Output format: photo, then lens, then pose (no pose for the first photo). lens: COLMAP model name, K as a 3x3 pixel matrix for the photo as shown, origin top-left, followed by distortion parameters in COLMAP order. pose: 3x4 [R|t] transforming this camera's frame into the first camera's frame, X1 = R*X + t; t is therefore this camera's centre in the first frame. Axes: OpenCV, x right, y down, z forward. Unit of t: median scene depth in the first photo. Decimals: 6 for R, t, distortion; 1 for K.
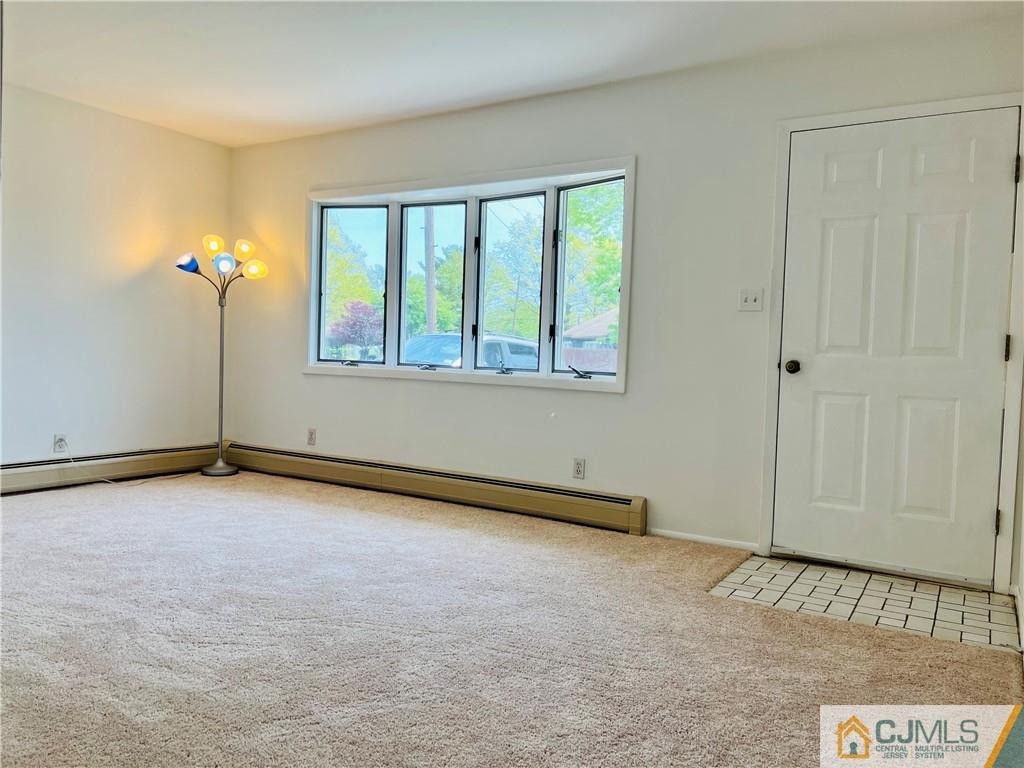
lens RADIAL K [[791.6, 0, 502.9], [0, 791.6, 381.5], [0, 0, 1]] dist [0.061806, -0.005248]
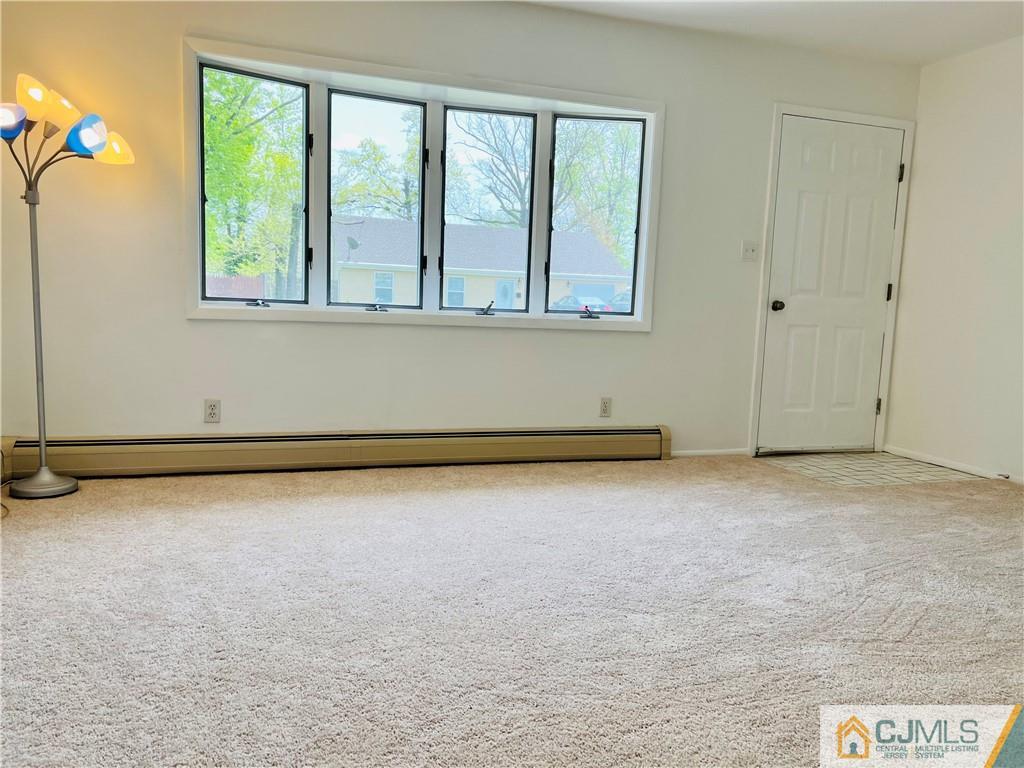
lens RADIAL K [[791.6, 0, 506.0], [0, 791.6, 385.5], [0, 0, 1]] dist [0.061806, -0.005248]
pose [[0.620459, -0.101412, 0.777655, -0.774595], [0.007565, 0.992332, 0.123372, -0.045236], [-0.784203, -0.070664, 0.616468, 0.470768]]
